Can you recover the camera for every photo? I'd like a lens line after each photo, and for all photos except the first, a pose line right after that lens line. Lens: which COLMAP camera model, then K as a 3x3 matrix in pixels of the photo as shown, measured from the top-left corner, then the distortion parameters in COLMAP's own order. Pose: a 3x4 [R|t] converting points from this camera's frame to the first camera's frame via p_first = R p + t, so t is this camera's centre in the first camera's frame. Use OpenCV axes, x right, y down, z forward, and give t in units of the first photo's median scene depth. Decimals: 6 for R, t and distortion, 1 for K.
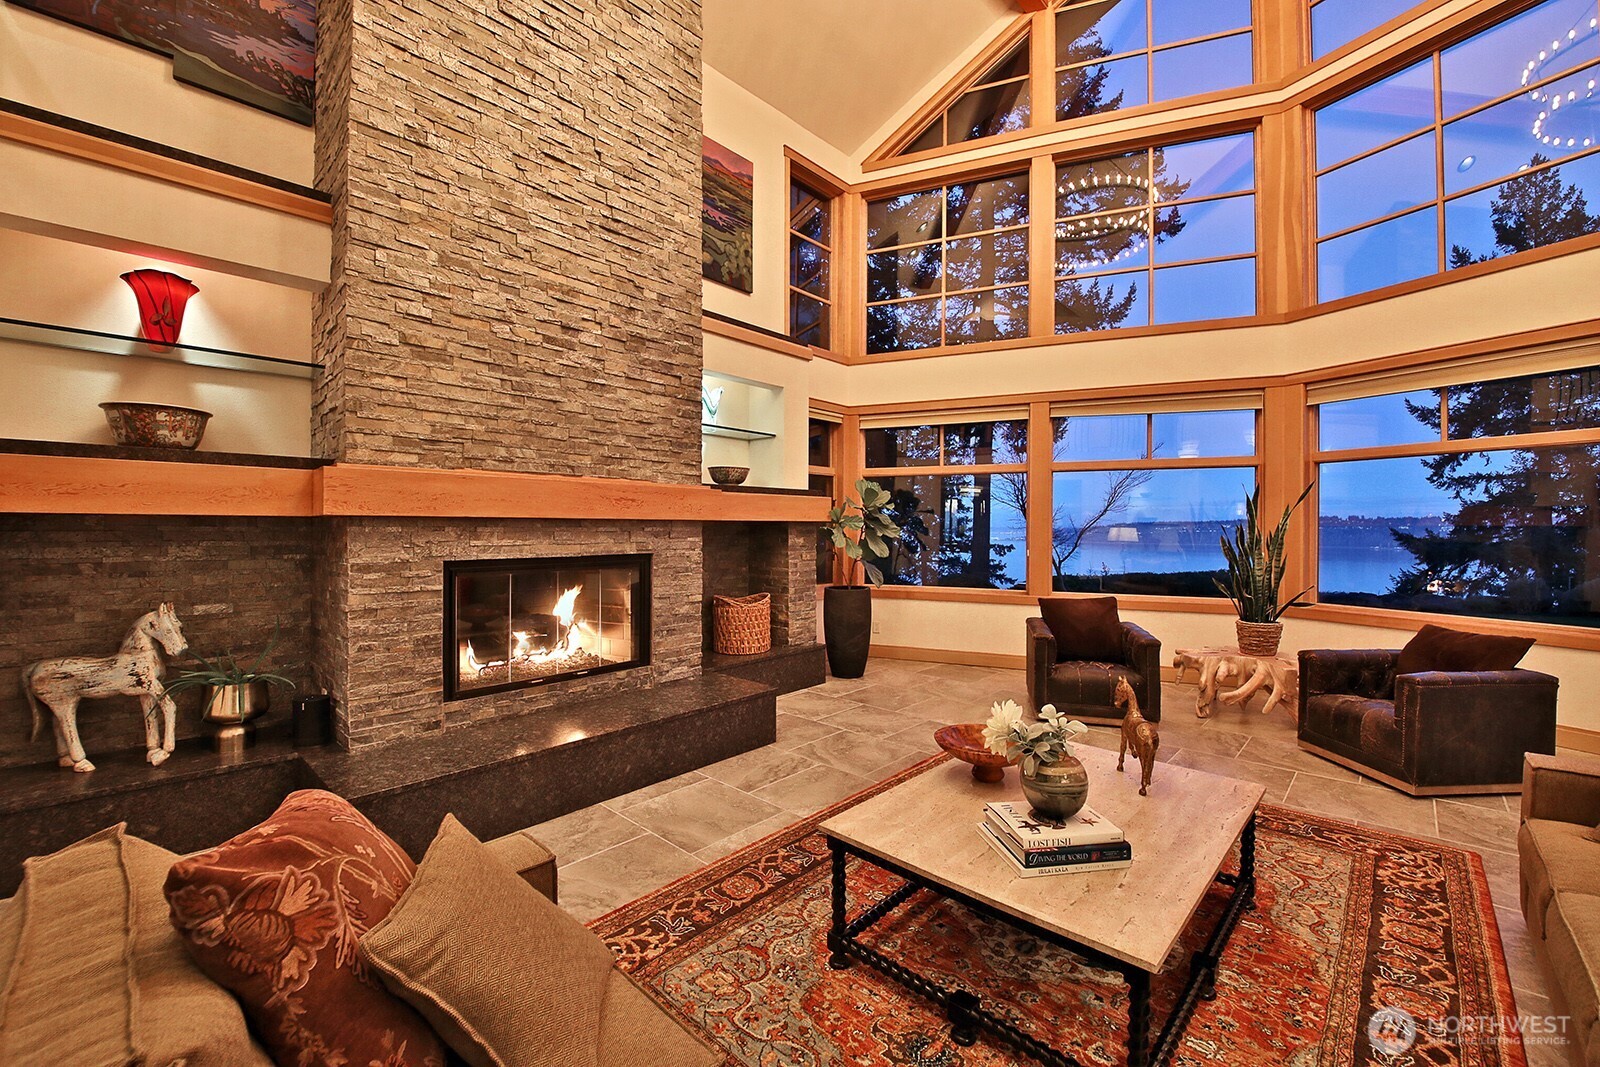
lens RADIAL K [[639.4, 0, 800.0], [0, 639.4, 533.5], [0, 0, 1]] dist [-0.001745, -0.000287]
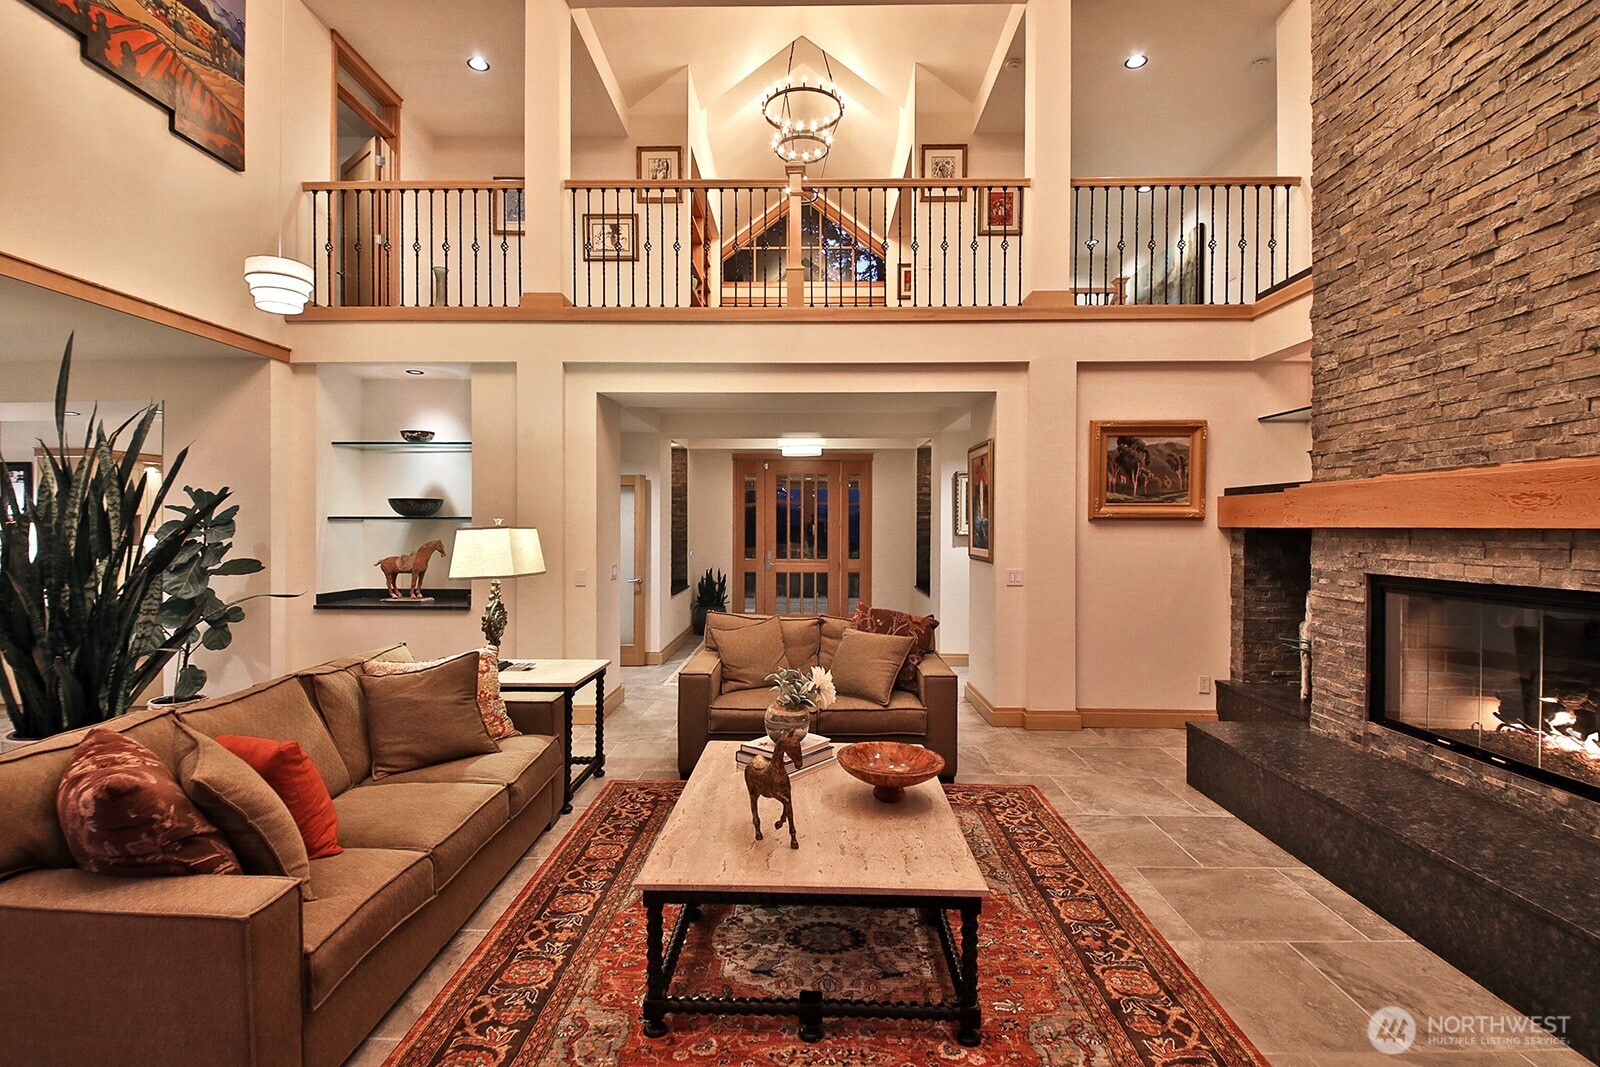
lens RADIAL K [[738.1, 0, 800.0], [0, 738.1, 533.5], [0, 0, 1]] dist [0.000061, 0.000032]
pose [[-0.738060, 0.003424, -0.674726, 0.752131], [-0.007963, 0.999873, 0.013784, -0.023468], [0.674688, 0.015546, -0.737939, 1.131991]]
